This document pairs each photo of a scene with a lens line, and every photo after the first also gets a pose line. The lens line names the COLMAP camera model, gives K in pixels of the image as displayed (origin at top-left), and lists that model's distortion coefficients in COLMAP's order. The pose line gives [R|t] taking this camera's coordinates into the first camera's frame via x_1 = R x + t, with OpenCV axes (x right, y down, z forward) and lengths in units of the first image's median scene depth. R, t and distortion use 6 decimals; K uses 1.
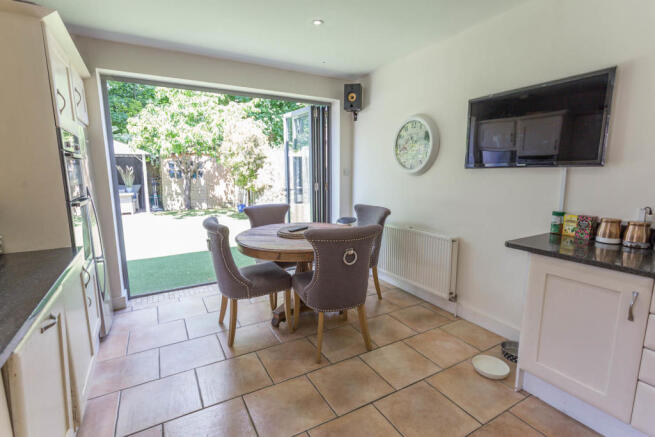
lens RADIAL K [[311.3, 0, 325.2], [0, 311.3, 218.0], [0, 0, 1]] dist [-0.001568, 0.000029]
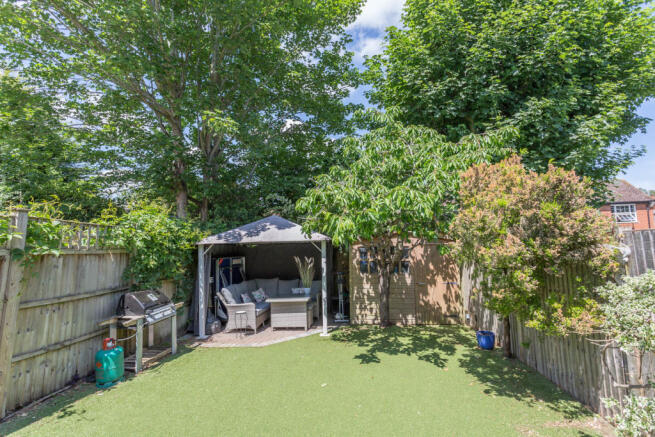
lens RADIAL K [[311.3, 0, 326.8], [0, 311.3, 215.3], [0, 0, 1]] dist [-0.001568, 0.000029]
pose [[0.817198, -0.077238, -0.571159, -0.175071], [-0.066590, 0.971691, -0.226677, -0.094435], [0.572498, 0.223273, 0.788920, 0.418355]]
